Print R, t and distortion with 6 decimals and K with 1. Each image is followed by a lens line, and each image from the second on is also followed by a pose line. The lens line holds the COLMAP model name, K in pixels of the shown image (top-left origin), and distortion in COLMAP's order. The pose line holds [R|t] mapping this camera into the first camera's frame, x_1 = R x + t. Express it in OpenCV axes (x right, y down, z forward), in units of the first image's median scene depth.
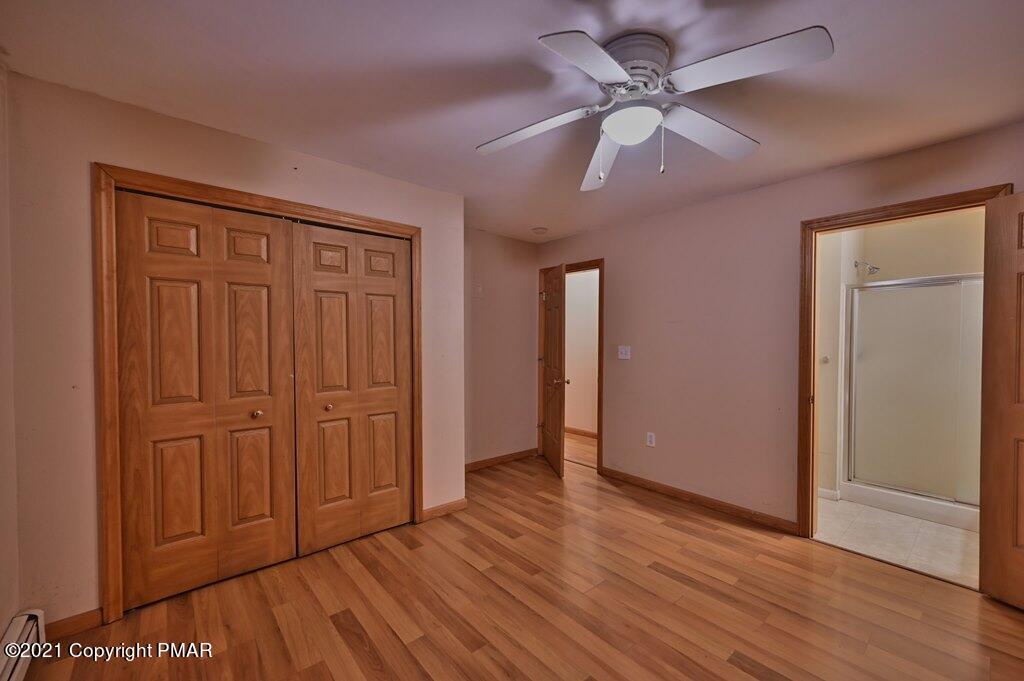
lens RADIAL K [[408.3, 0, 496.0], [0, 408.3, 343.6], [0, 0, 1]] dist [0.003833, 0.000886]
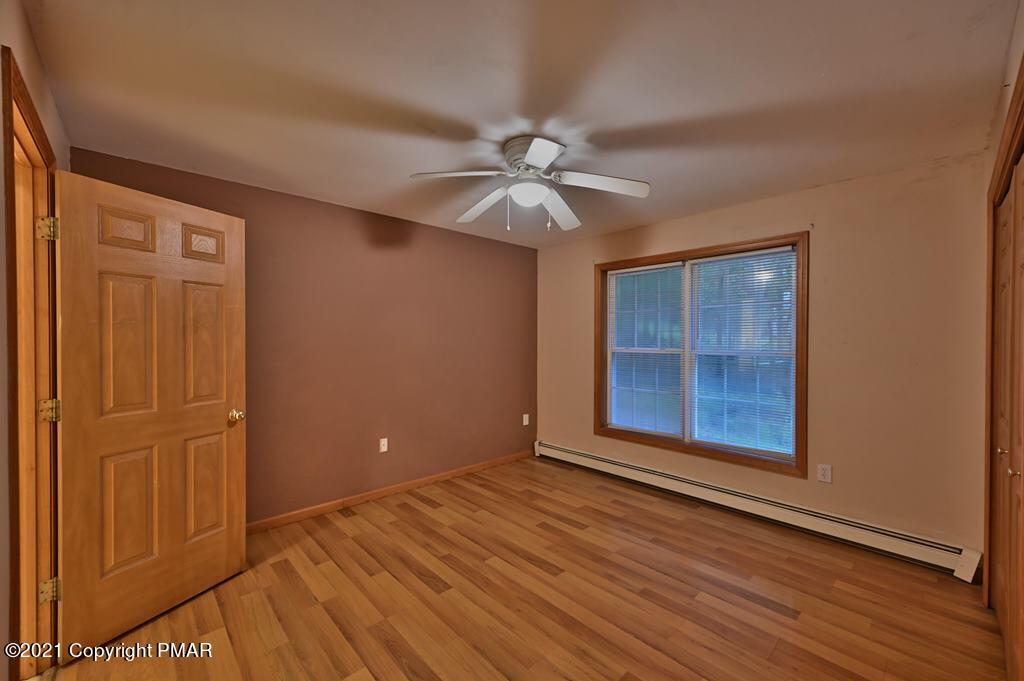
lens RADIAL K [[408.3, 0, 516.3], [0, 408.3, 341.5], [0, 0, 1]] dist [0.003833, 0.000886]
pose [[-0.997184, -0.007359, -0.074632, 0.280273], [-0.008868, 0.999763, 0.019907, -0.027327], [0.074468, 0.020513, -0.997012, 1.400071]]
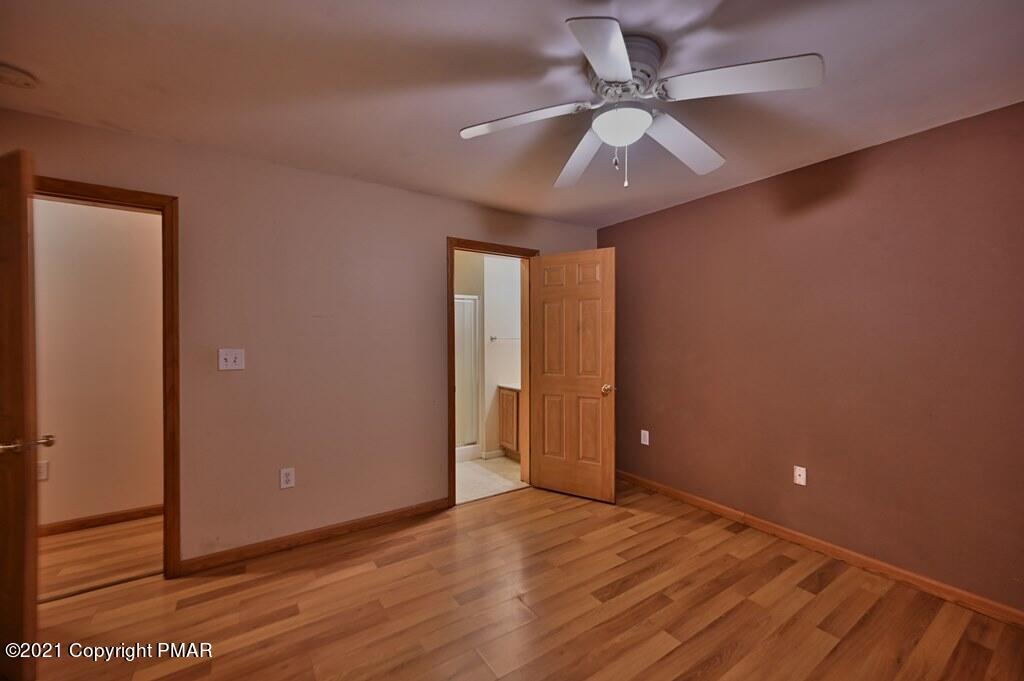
lens RADIAL K [[408.3, 0, 509.9], [0, 408.3, 340.8], [0, 0, 1]] dist [0.003833, 0.000886]
pose [[0.104133, -0.007547, 0.994535, -0.388004], [0.017076, 0.999837, 0.005800, -0.005253], [-0.994417, 0.016379, 0.104245, 0.700825]]
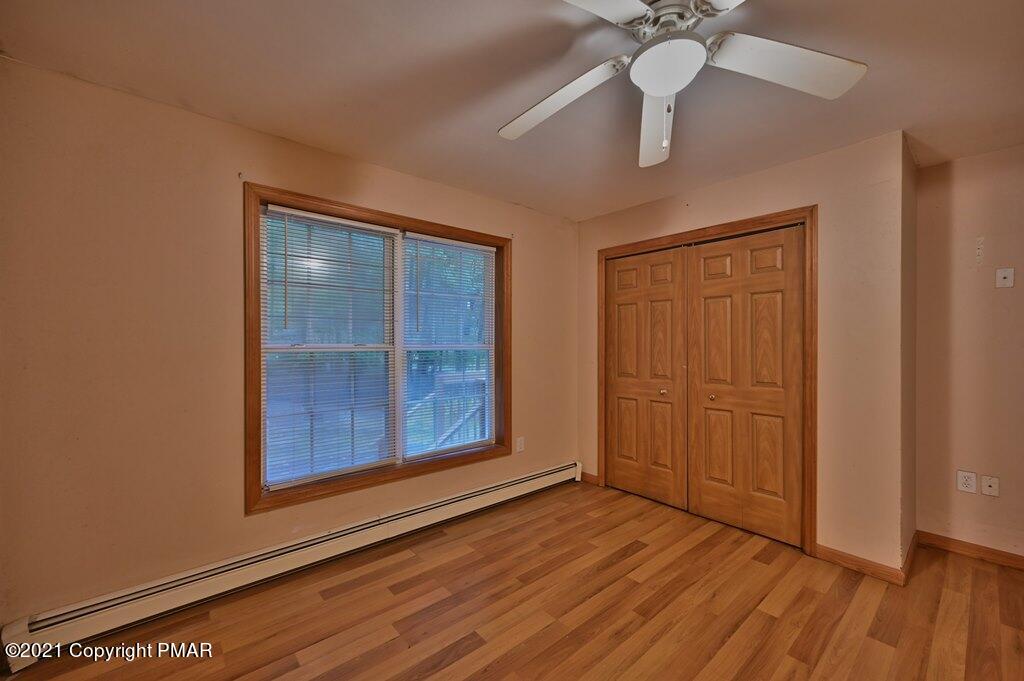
lens RADIAL K [[408.3, 0, 520.3], [0, 408.3, 343.1], [0, 0, 1]] dist [0.003833, 0.000886]
pose [[0.031147, -0.005355, -0.999500, 0.671130], [-0.016554, 0.999846, -0.005873, 0.017597], [0.999378, 0.016729, 0.031053, 0.387308]]
